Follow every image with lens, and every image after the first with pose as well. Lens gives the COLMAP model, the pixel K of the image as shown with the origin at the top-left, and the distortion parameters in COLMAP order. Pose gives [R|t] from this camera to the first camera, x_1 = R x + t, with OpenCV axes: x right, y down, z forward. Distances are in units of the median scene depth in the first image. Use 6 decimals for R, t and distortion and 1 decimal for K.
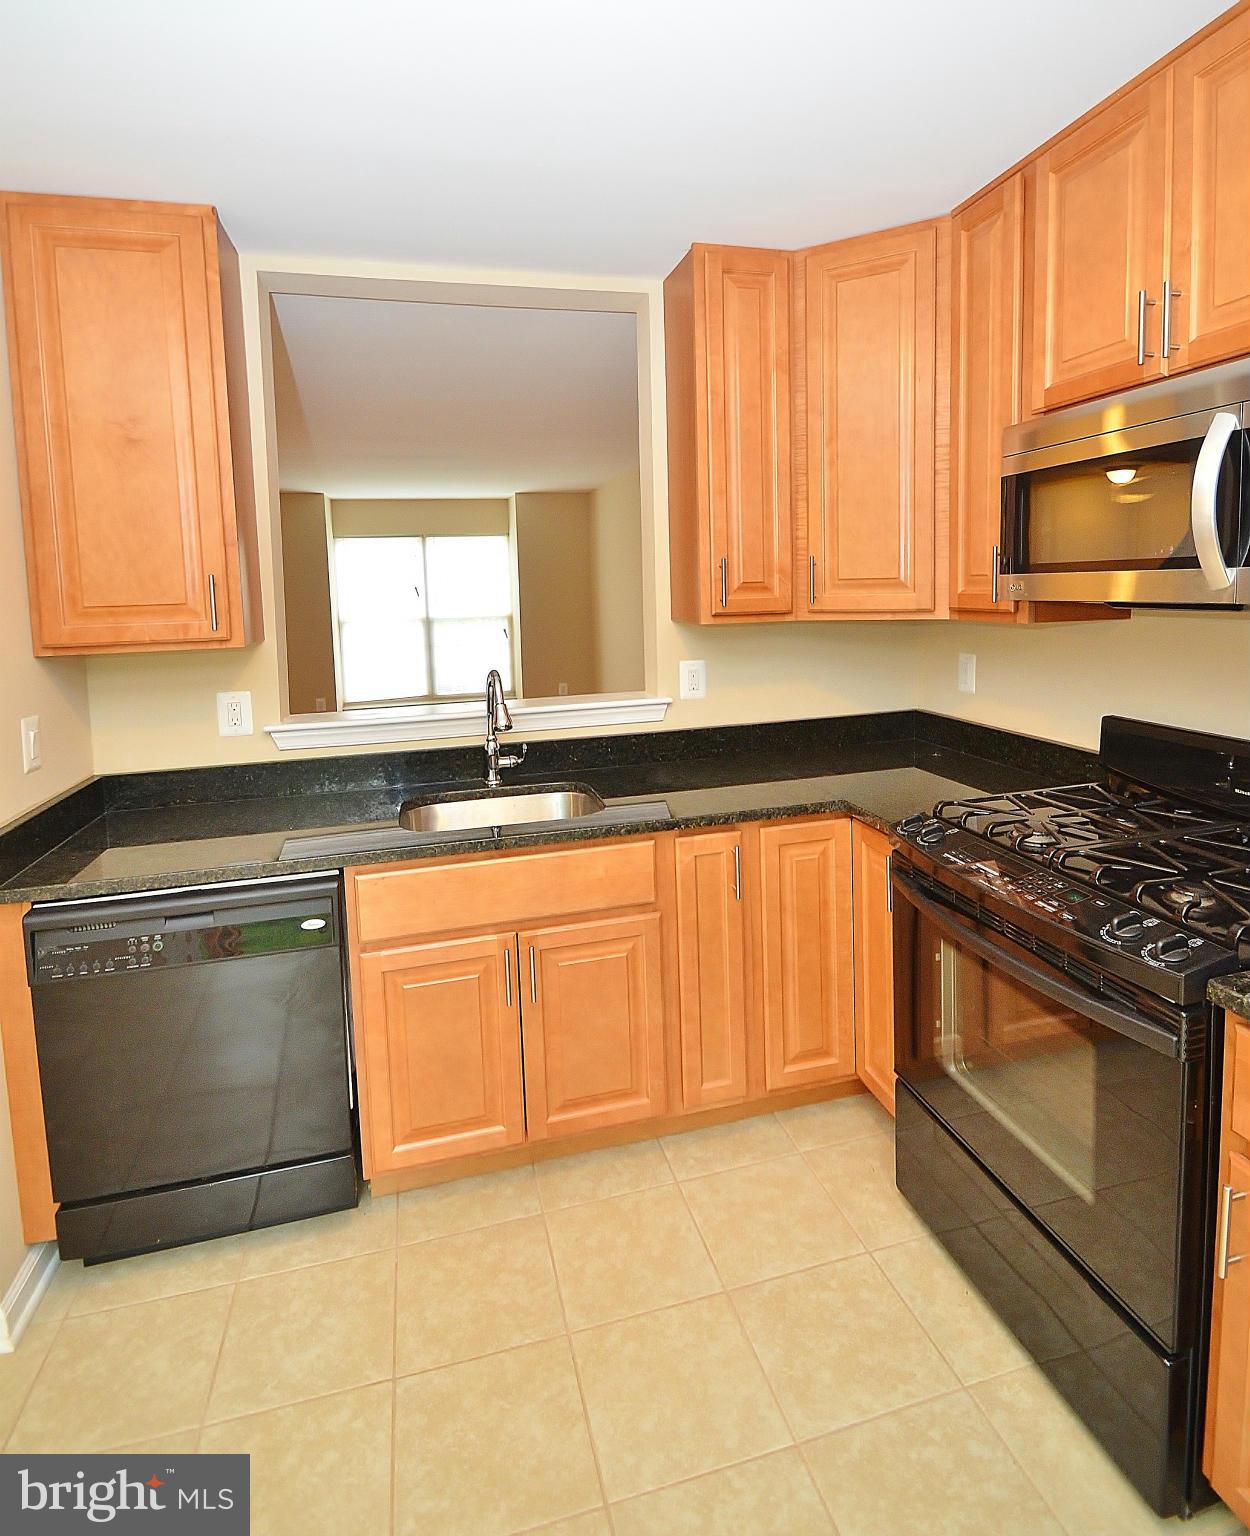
lens RADIAL K [[816.5, 0, 650.7], [0, 816.5, 648.4], [0, 0, 1]] dist [0.004806, -0.000664]
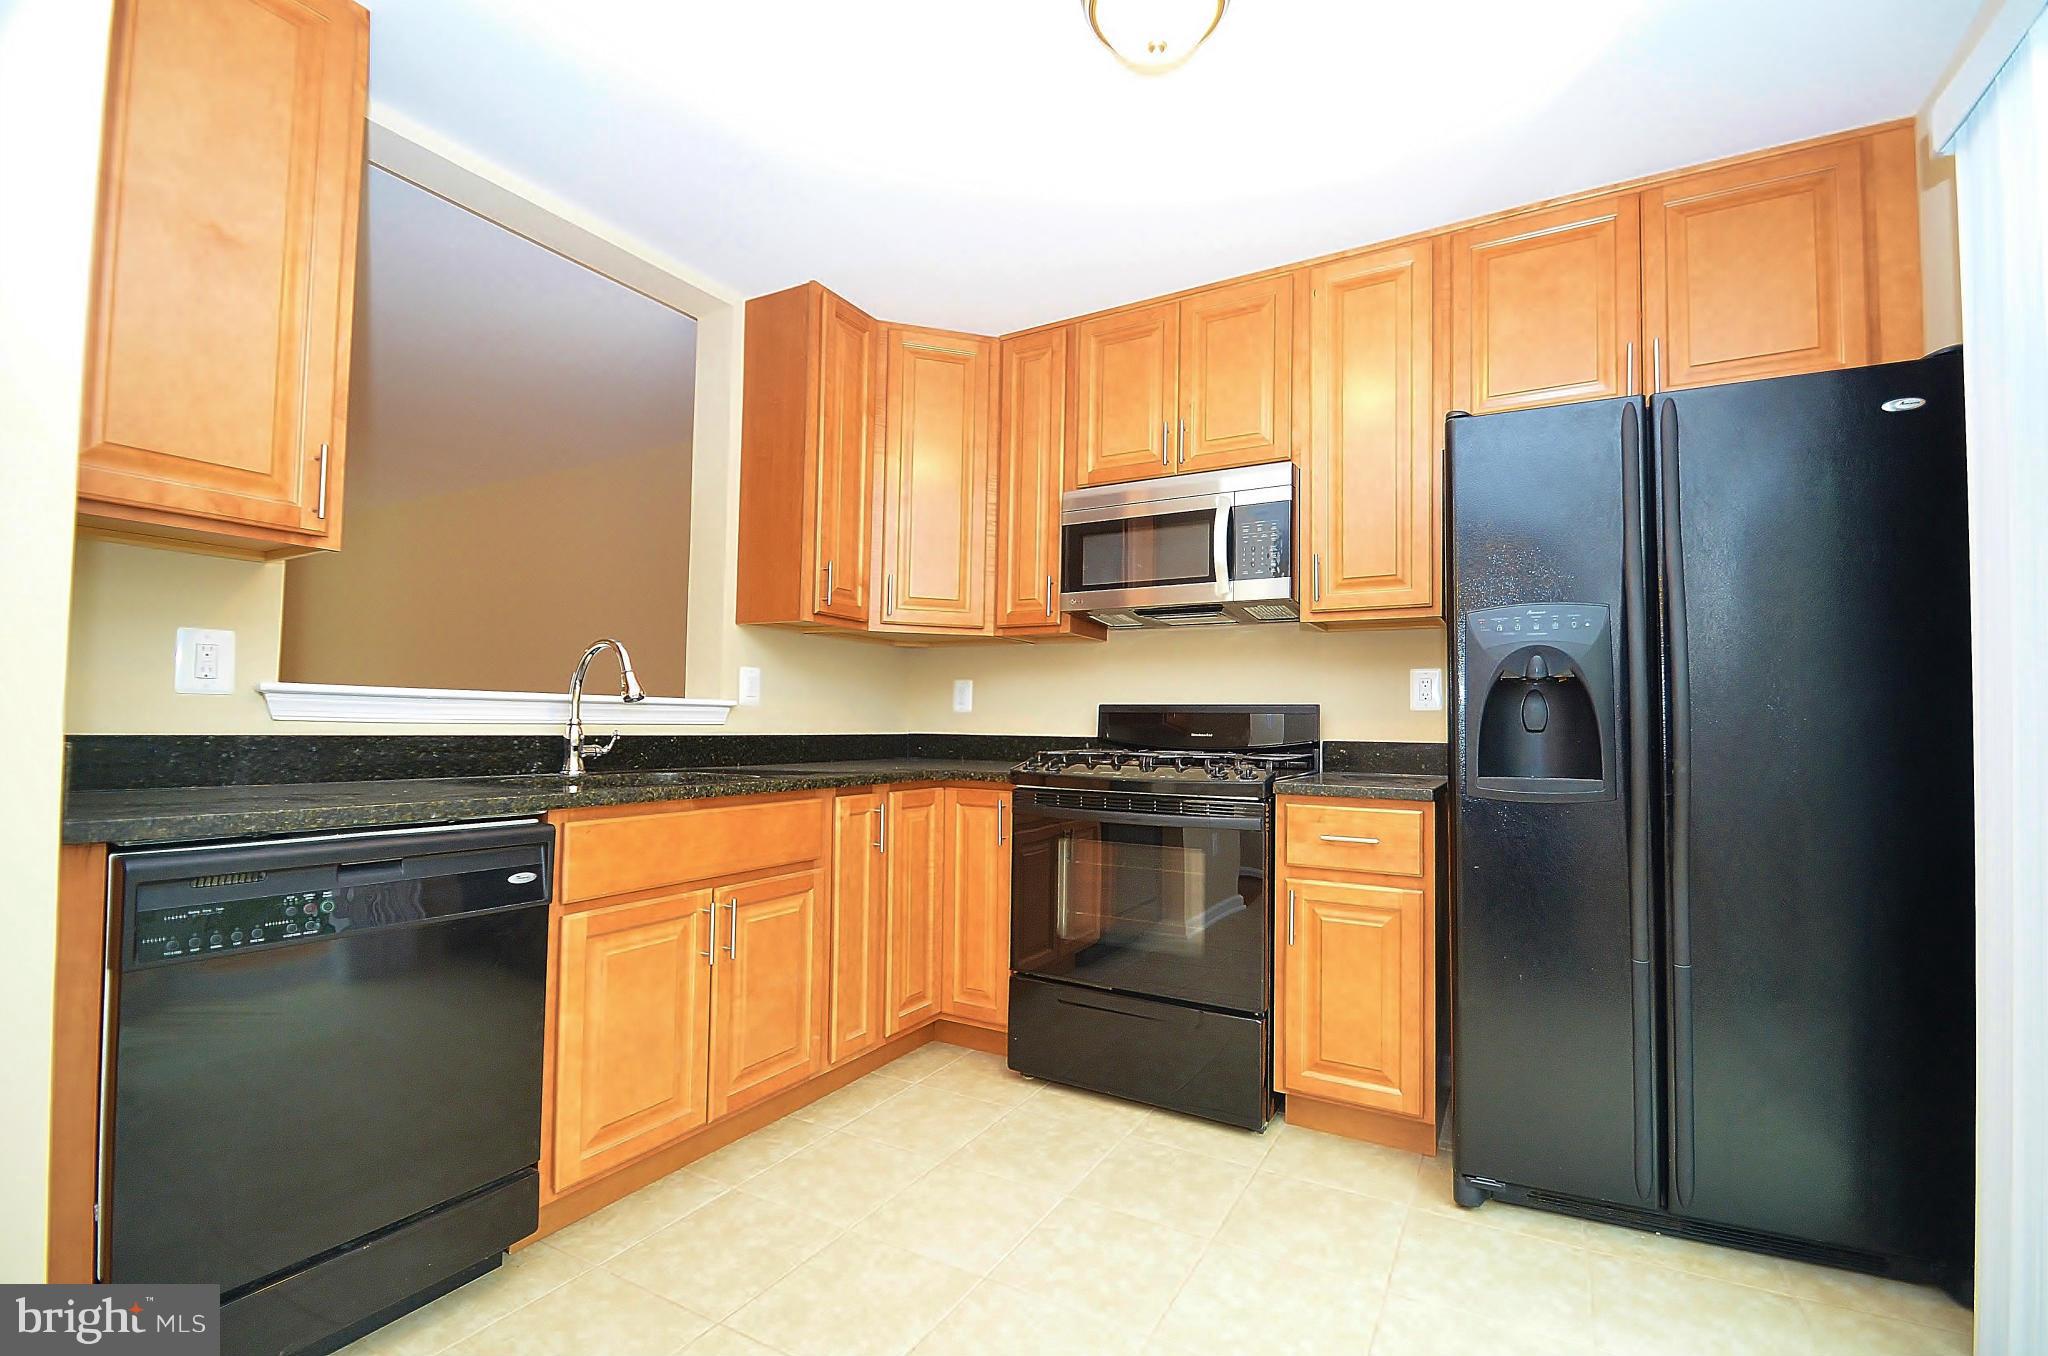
lens RADIAL K [[885.6, 0, 1038.3], [0, 885.6, 699.8], [0, 0, 1]] dist [-0.008867, -0.003262]
pose [[0.703133, 0.063547, 0.708213, -0.604581], [0.020152, 0.993817, -0.109182, 0.232870], [-0.710773, 0.091042, 0.697505, -0.012876]]
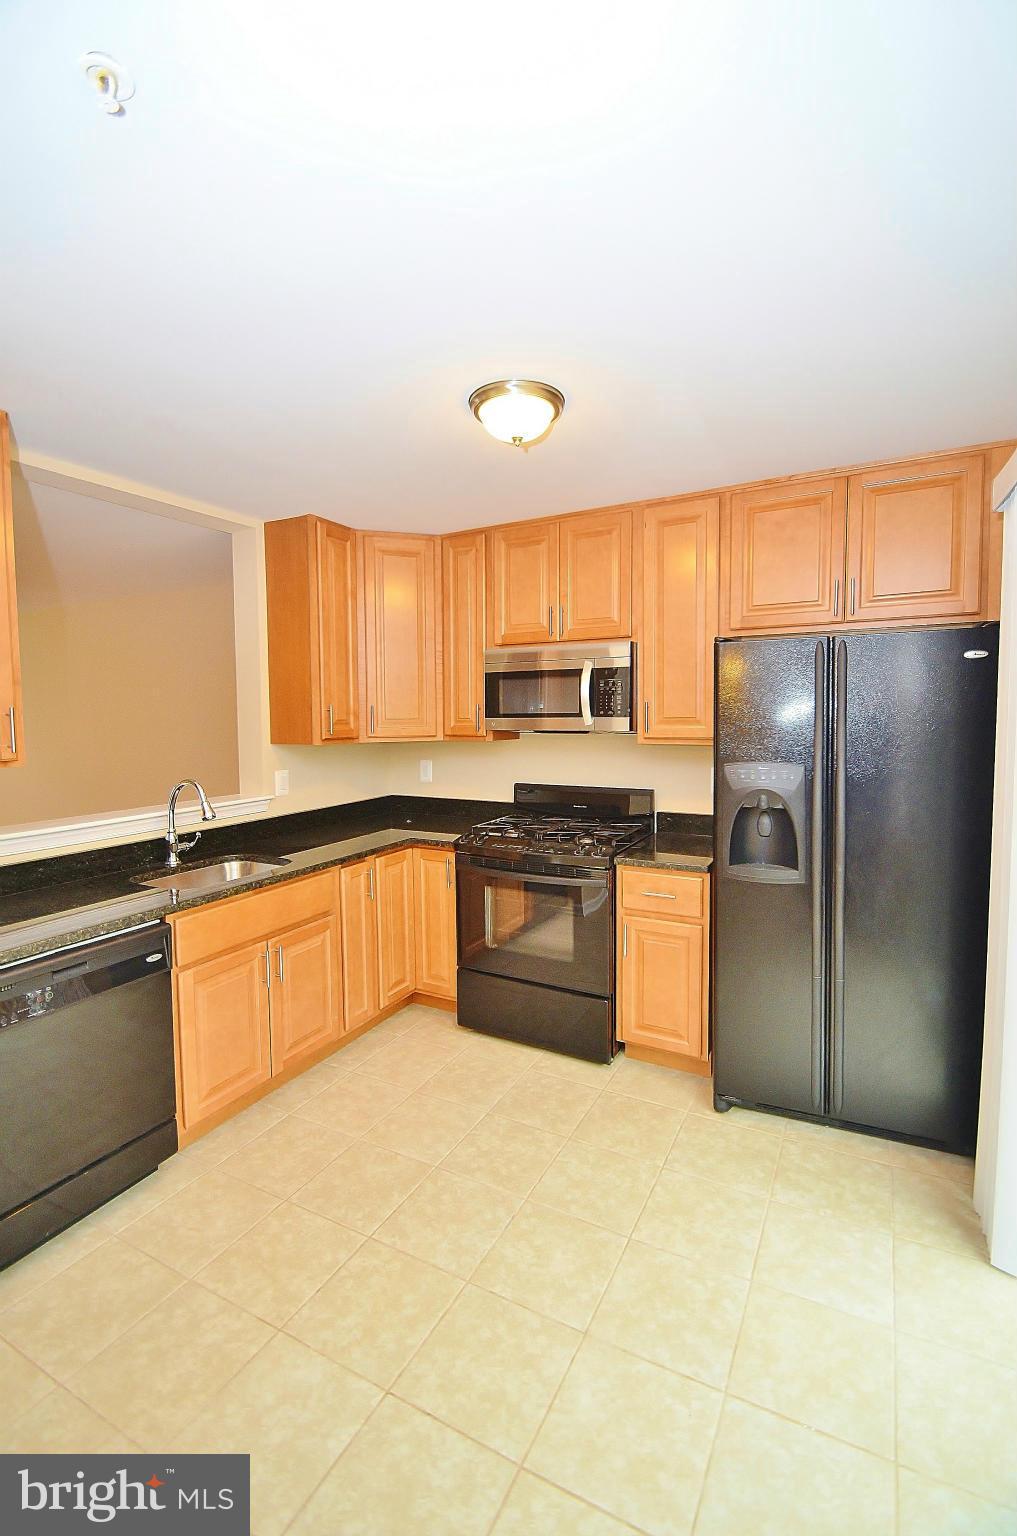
lens RADIAL K [[664.2, 0, 513.9], [0, 664.2, 753.7], [0, 0, 1]] dist [-0.008867, -0.003262]
pose [[0.691016, -0.022646, 0.722485, -0.700889], [0.045705, 0.998878, -0.012404, 0.024726], [-0.721393, 0.041593, 0.691275, -0.220268]]
